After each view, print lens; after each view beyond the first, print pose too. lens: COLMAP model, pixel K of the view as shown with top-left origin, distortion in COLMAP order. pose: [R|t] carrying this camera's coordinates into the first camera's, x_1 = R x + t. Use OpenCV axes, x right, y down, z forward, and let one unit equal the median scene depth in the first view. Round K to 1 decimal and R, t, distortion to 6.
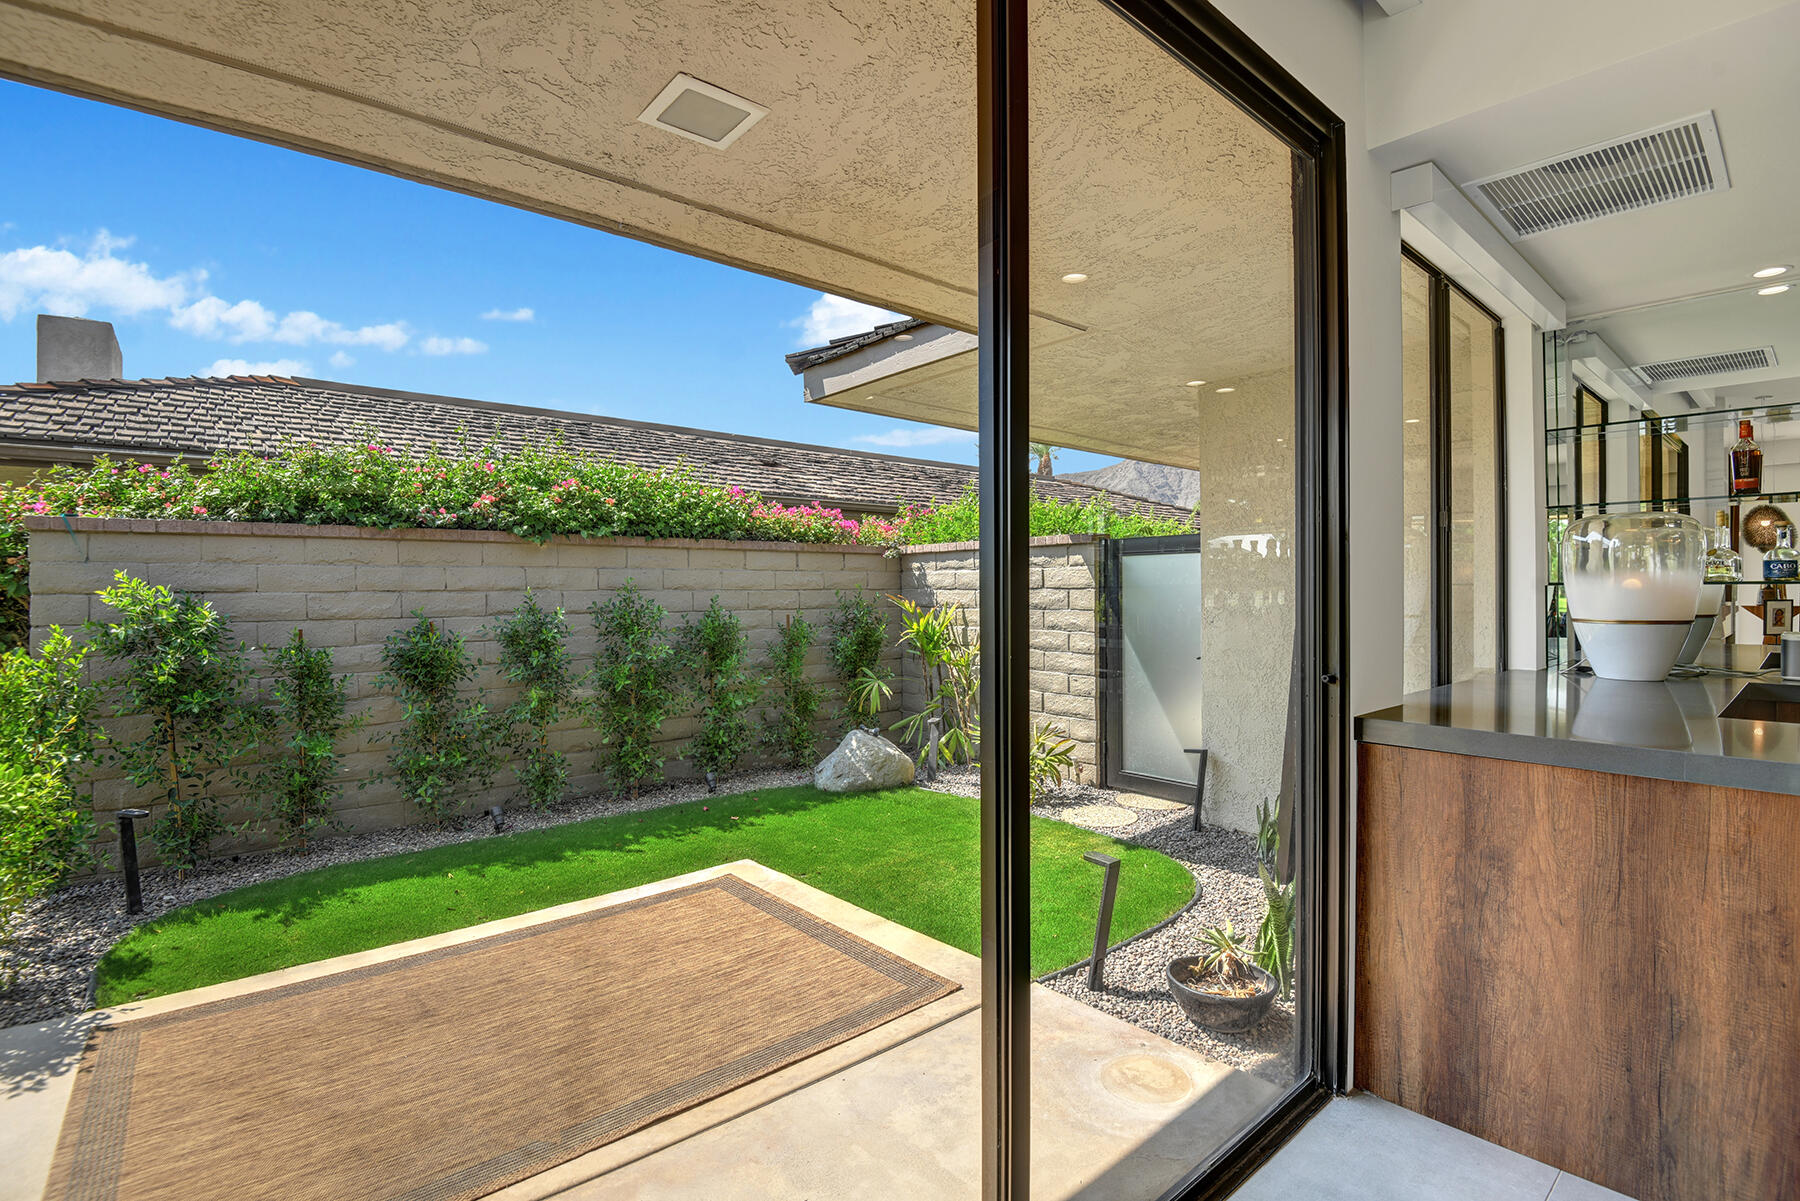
lens RADIAL K [[771.3, 0, 910.9], [0, 771.3, 594.5], [0, 0, 1]] dist [-0.021813, -0.001477]
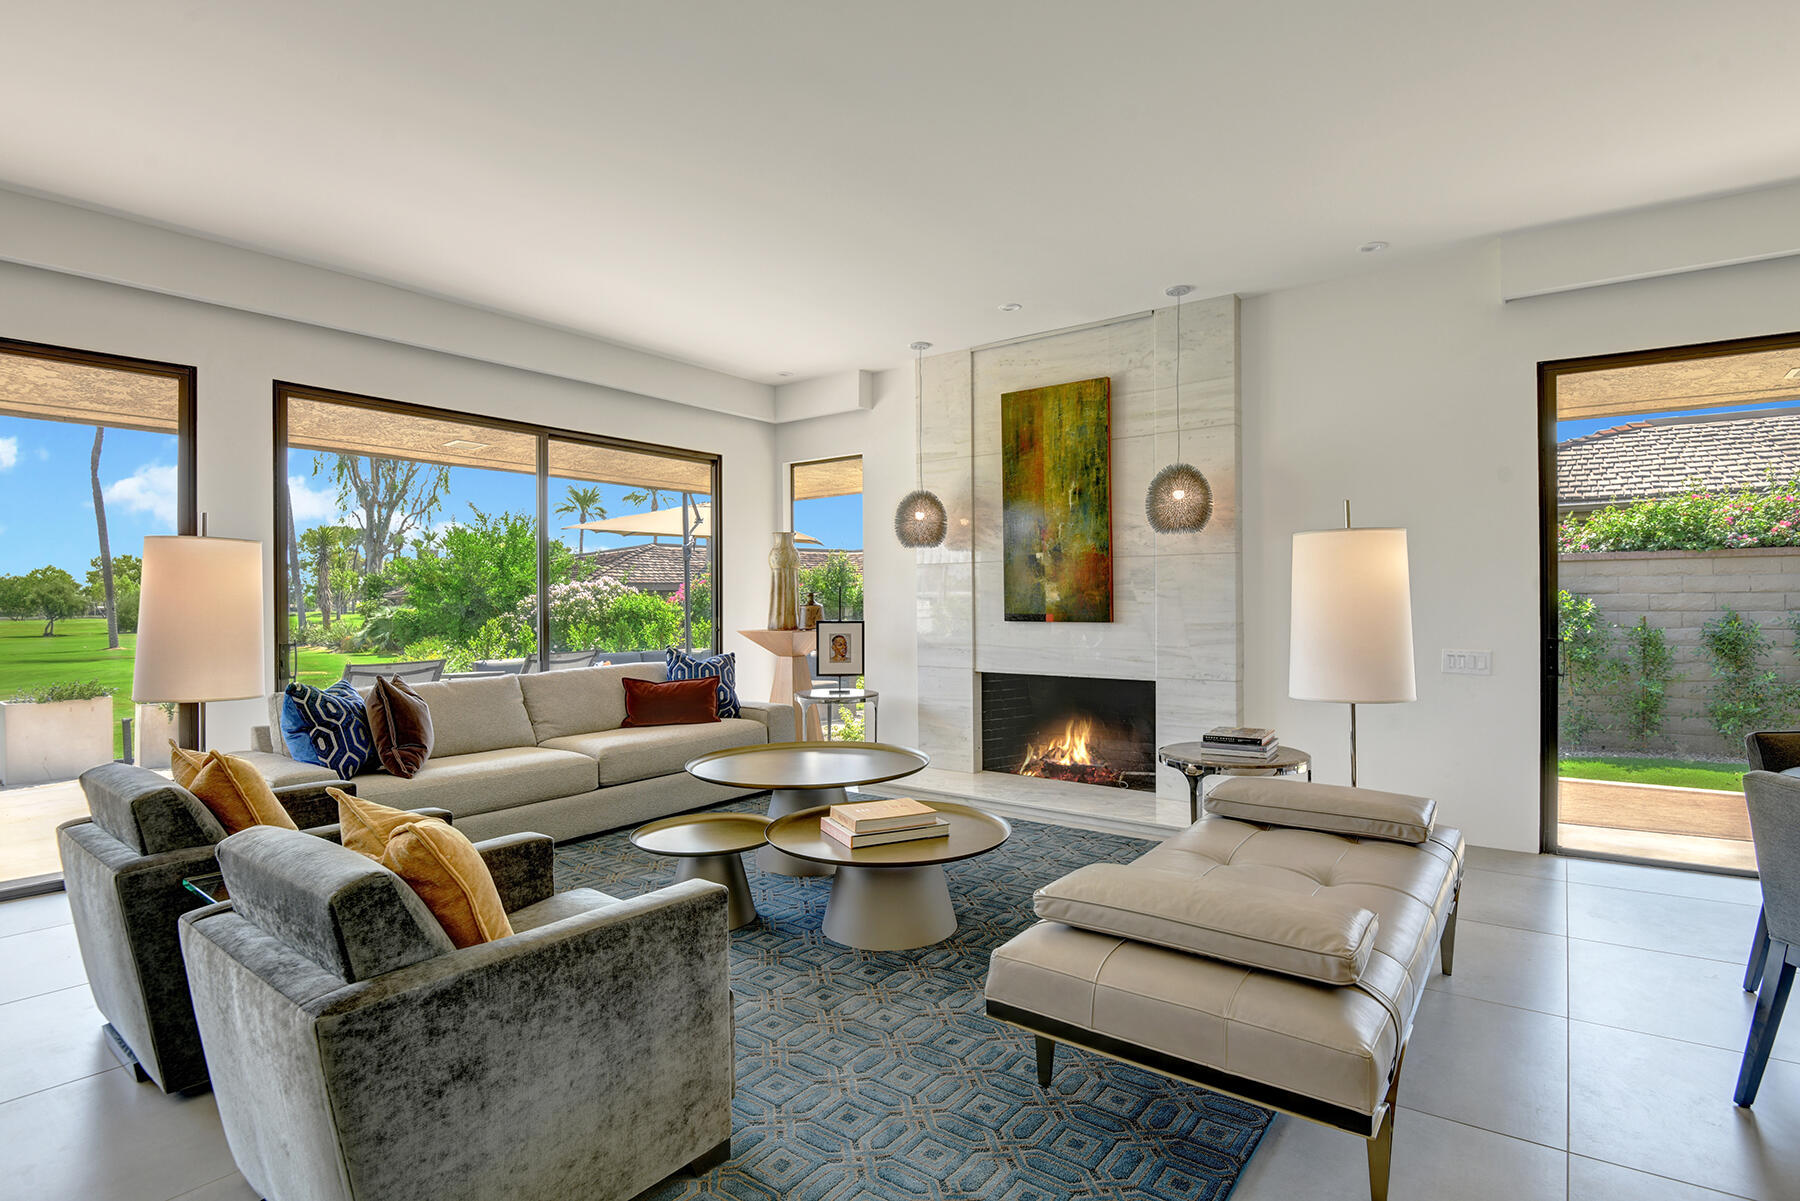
lens RADIAL K [[896.2, 0, 901.6], [0, 896.2, 596.7], [0, 0, 1]] dist [0.001898, -0.010043]
pose [[0.184149, 0.002157, -0.982896, 0.705855], [0.001158, 0.999996, 0.002411, -0.002230], [0.982898, -0.001583, 0.184146, -0.824891]]
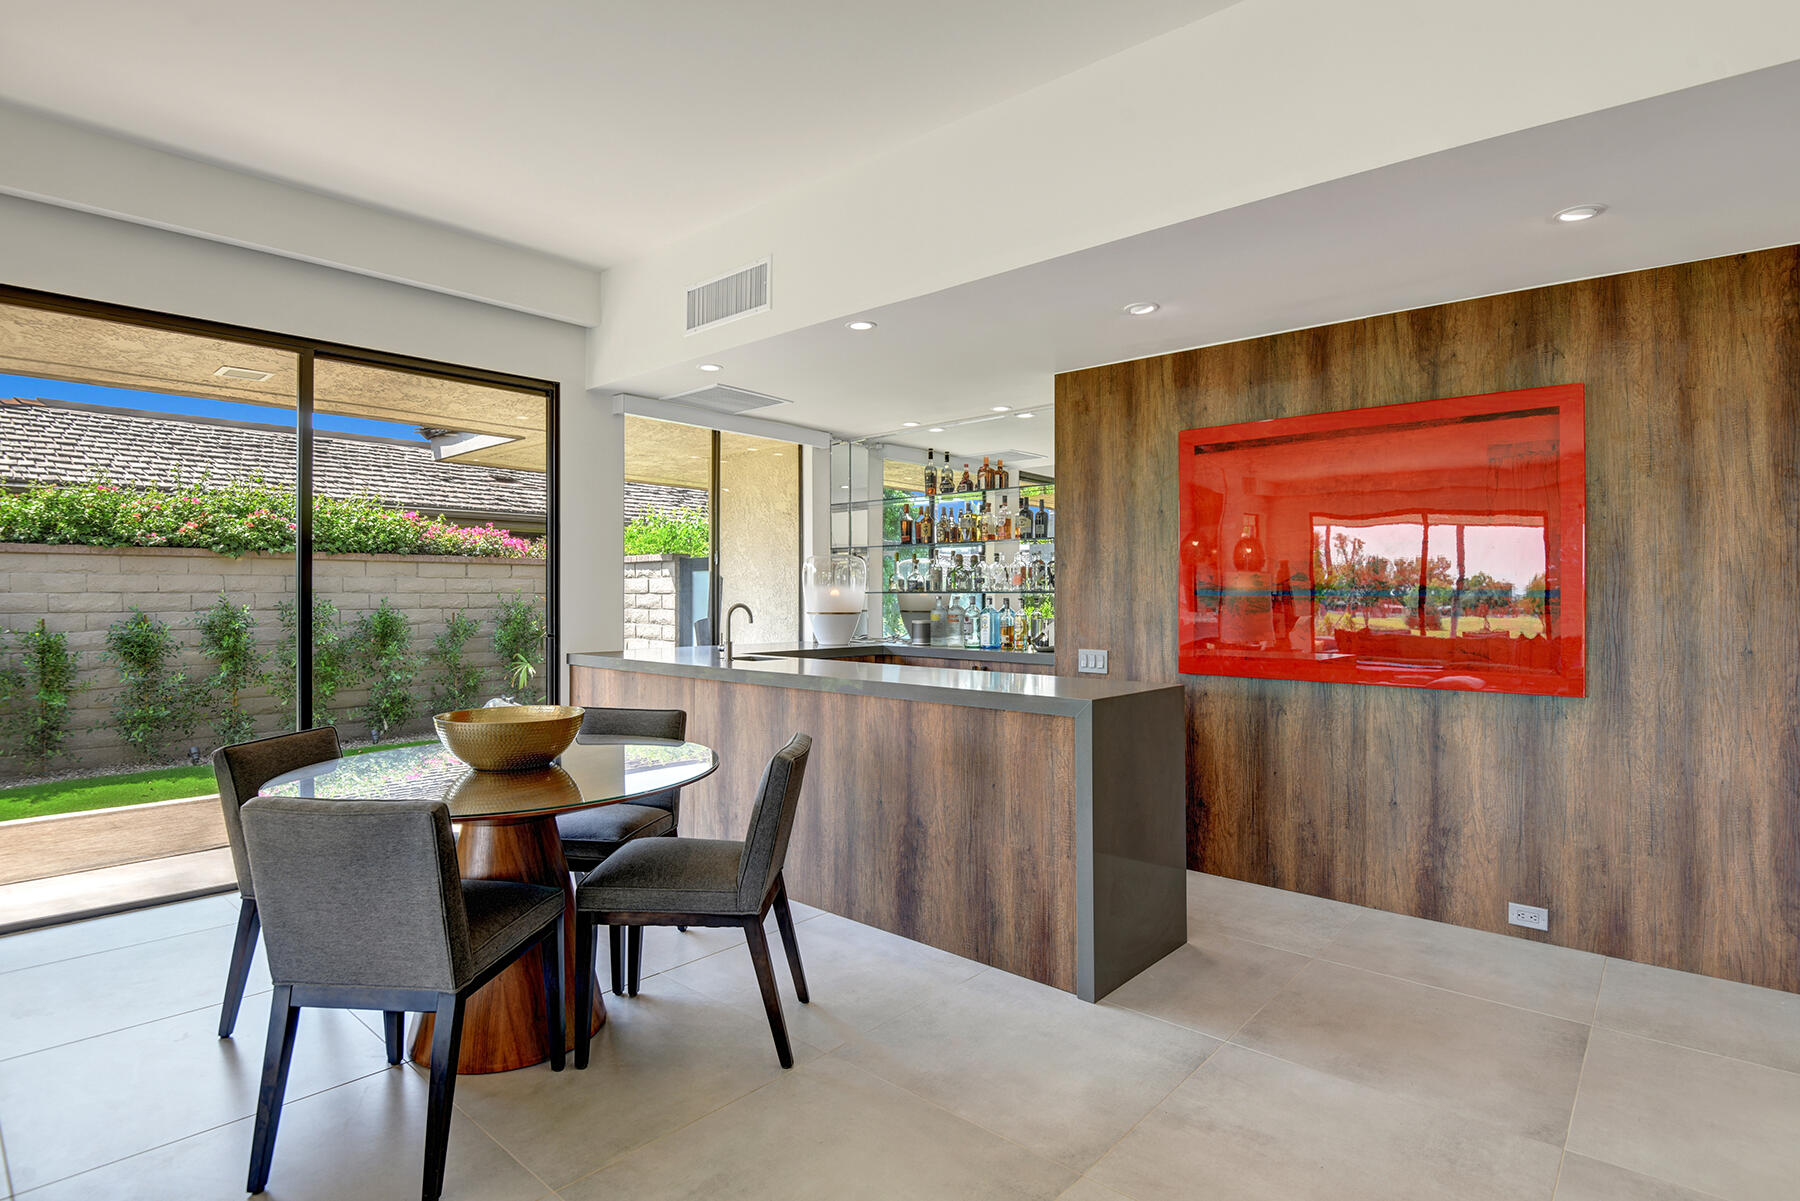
lens RADIAL K [[896.2, 0, 896.0], [0, 896.2, 599.7], [0, 0, 1]] dist [0.001898, -0.010043]
pose [[0.995716, 0.005649, 0.092287, 0.556907], [-0.005667, 0.999984, -0.000077, 0.000741], [-0.092286, -0.000446, 0.995732, -0.710192]]
